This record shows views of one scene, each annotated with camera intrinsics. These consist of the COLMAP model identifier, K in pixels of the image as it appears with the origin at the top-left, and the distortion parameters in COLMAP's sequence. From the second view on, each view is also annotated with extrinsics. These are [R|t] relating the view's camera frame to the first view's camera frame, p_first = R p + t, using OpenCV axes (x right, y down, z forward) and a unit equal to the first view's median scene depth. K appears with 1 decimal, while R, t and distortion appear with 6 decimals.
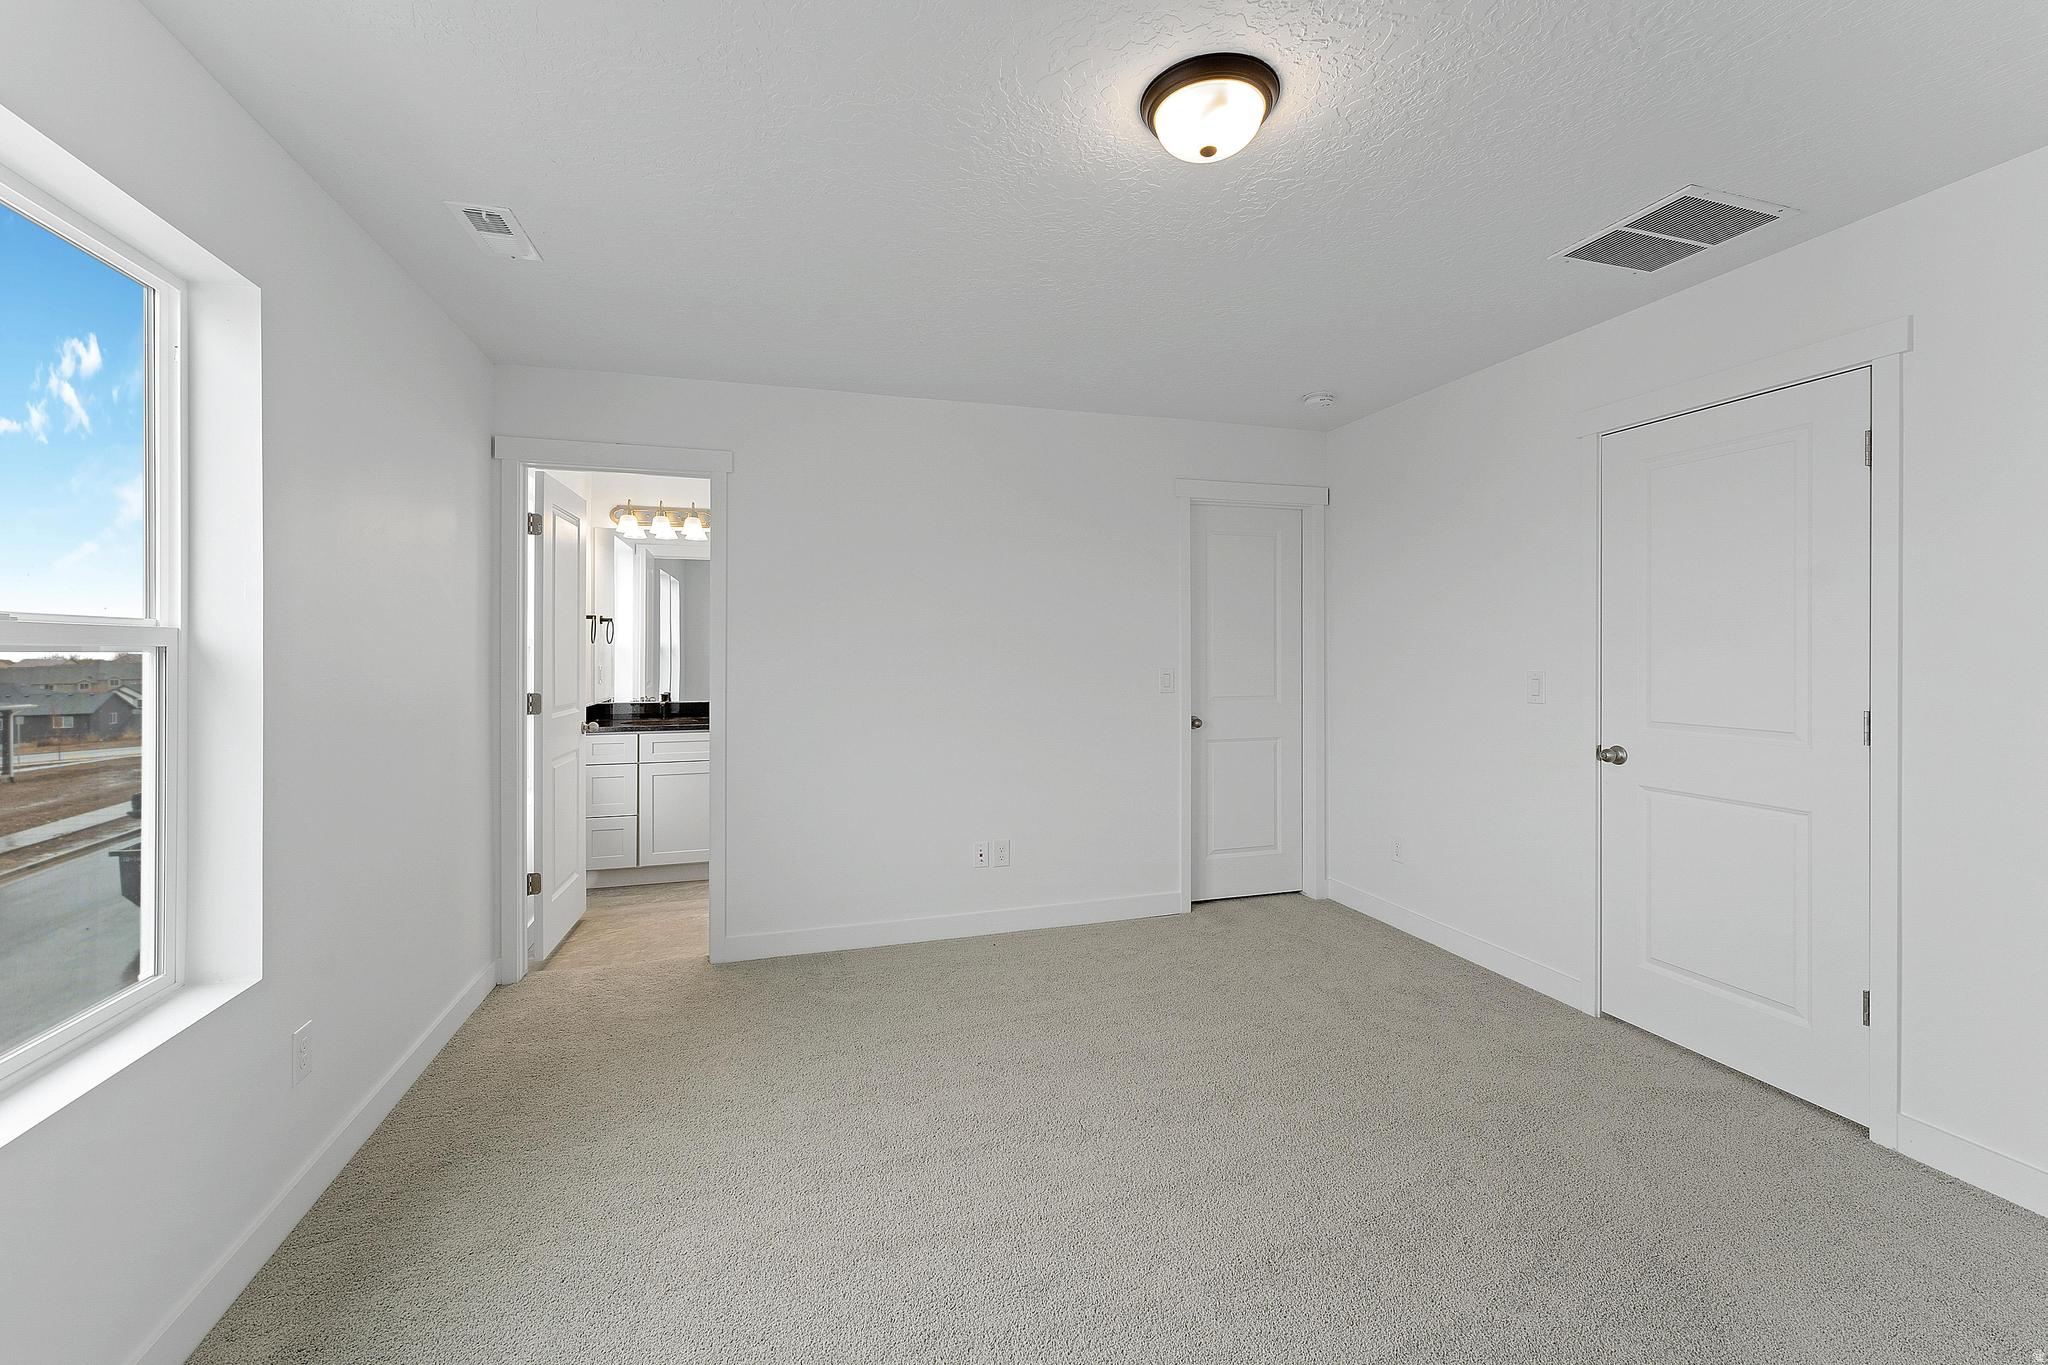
lens RADIAL K [[813.9, 0, 1015.3], [0, 813.9, 663.2], [0, 0, 1]] dist [-0.000338, 0.000211]
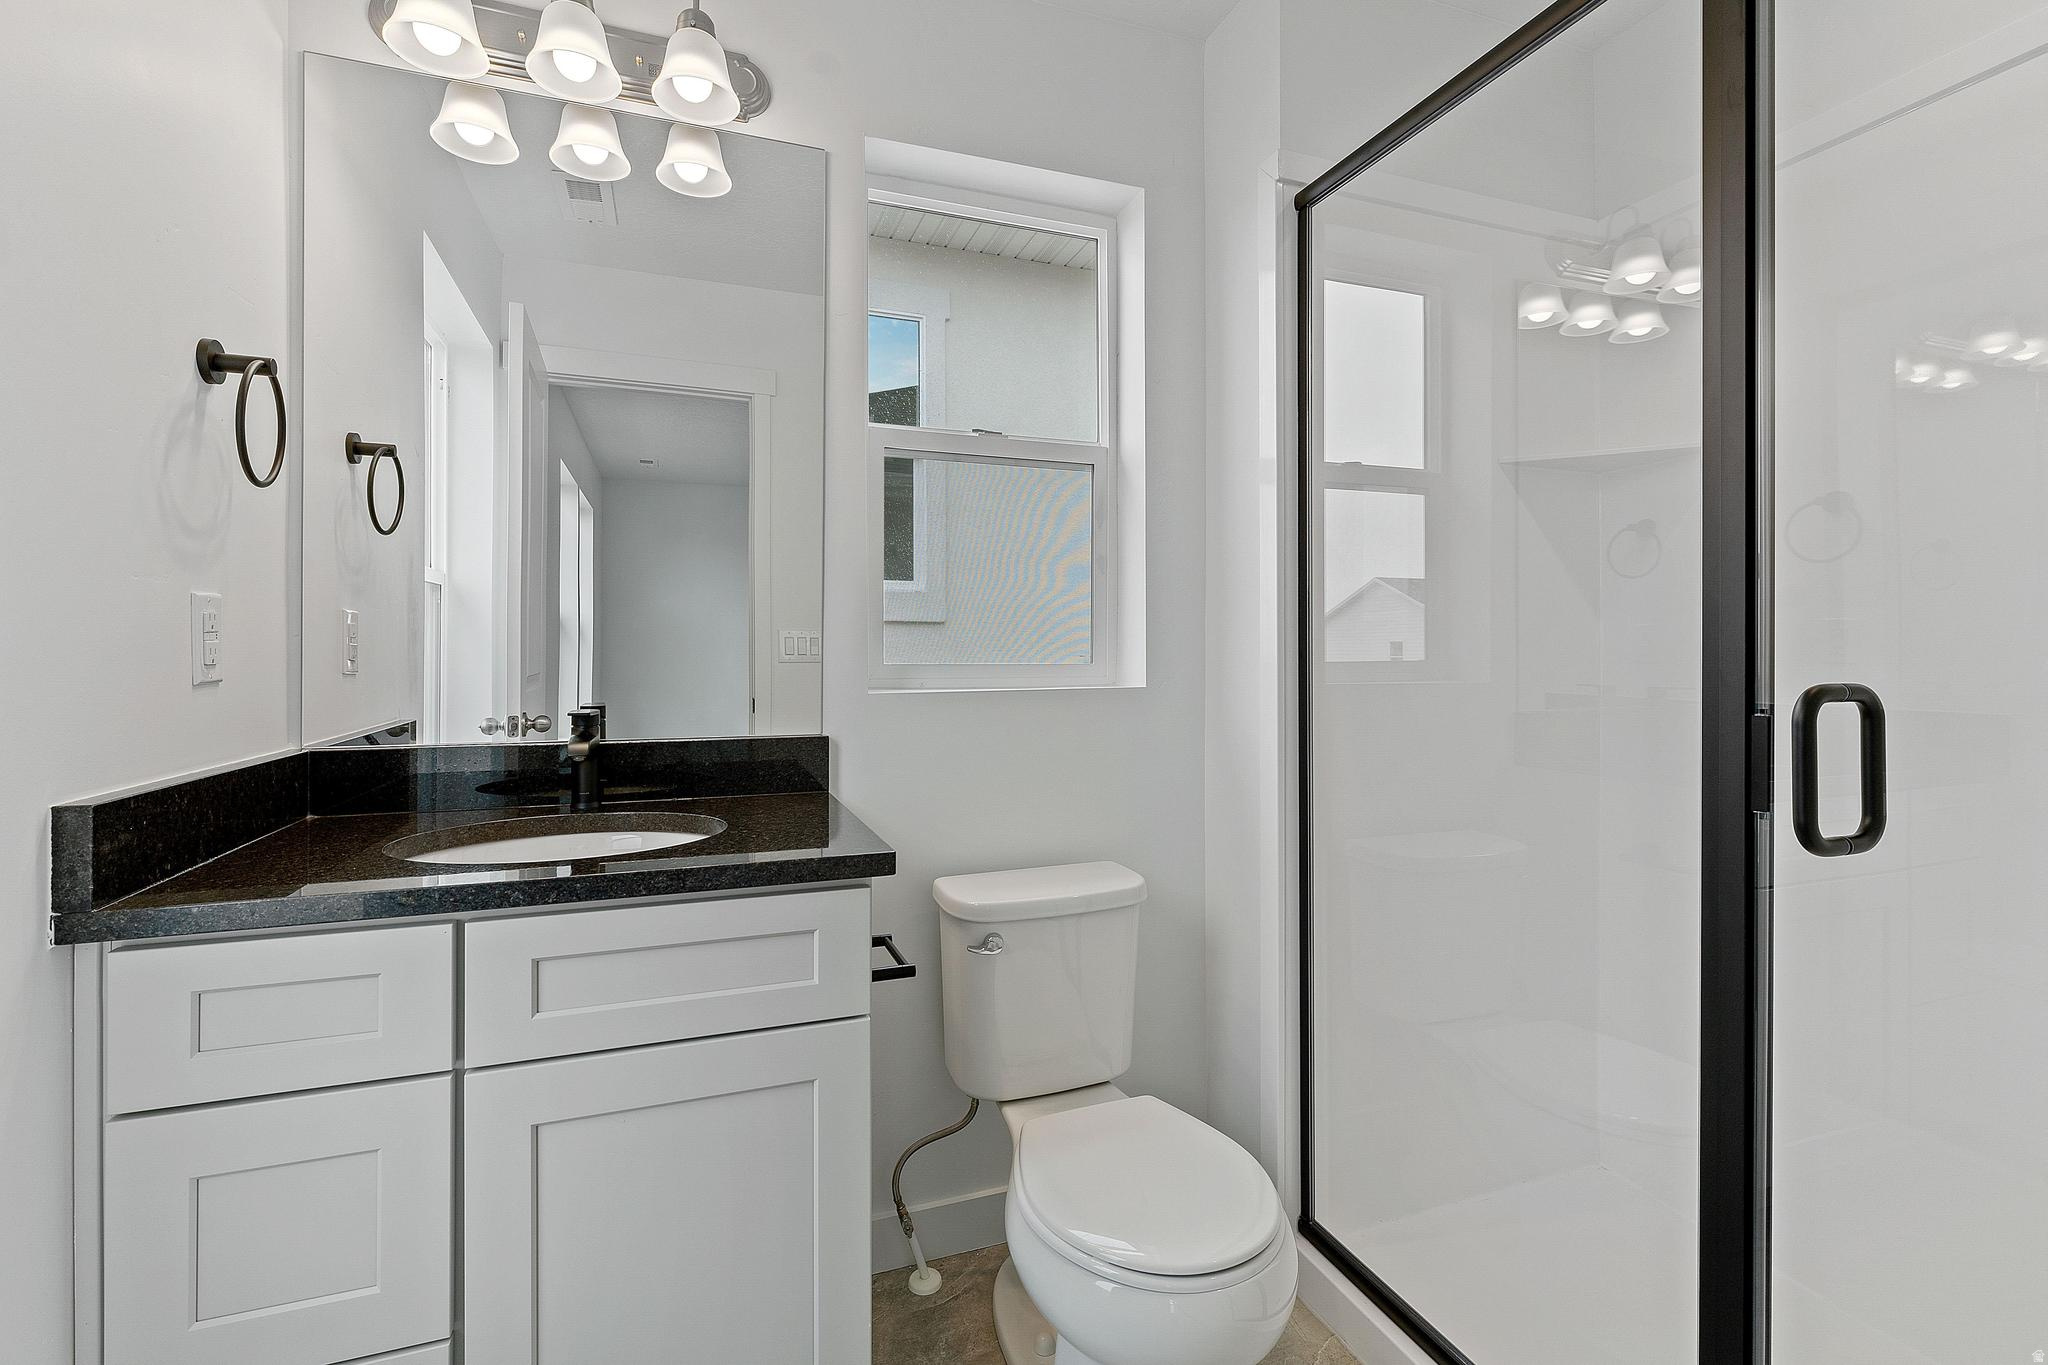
lens RADIAL K [[905.3, 0, 1012.3], [0, 905.3, 672.5], [0, 0, 1]] dist [-0.000791, 0.000002]
pose [[0.998501, -0.000037, 0.054738, -0.280395], [-0.000007, 1.000000, 0.000805, 0.022785], [-0.054738, -0.000804, 0.998500, 0.635816]]
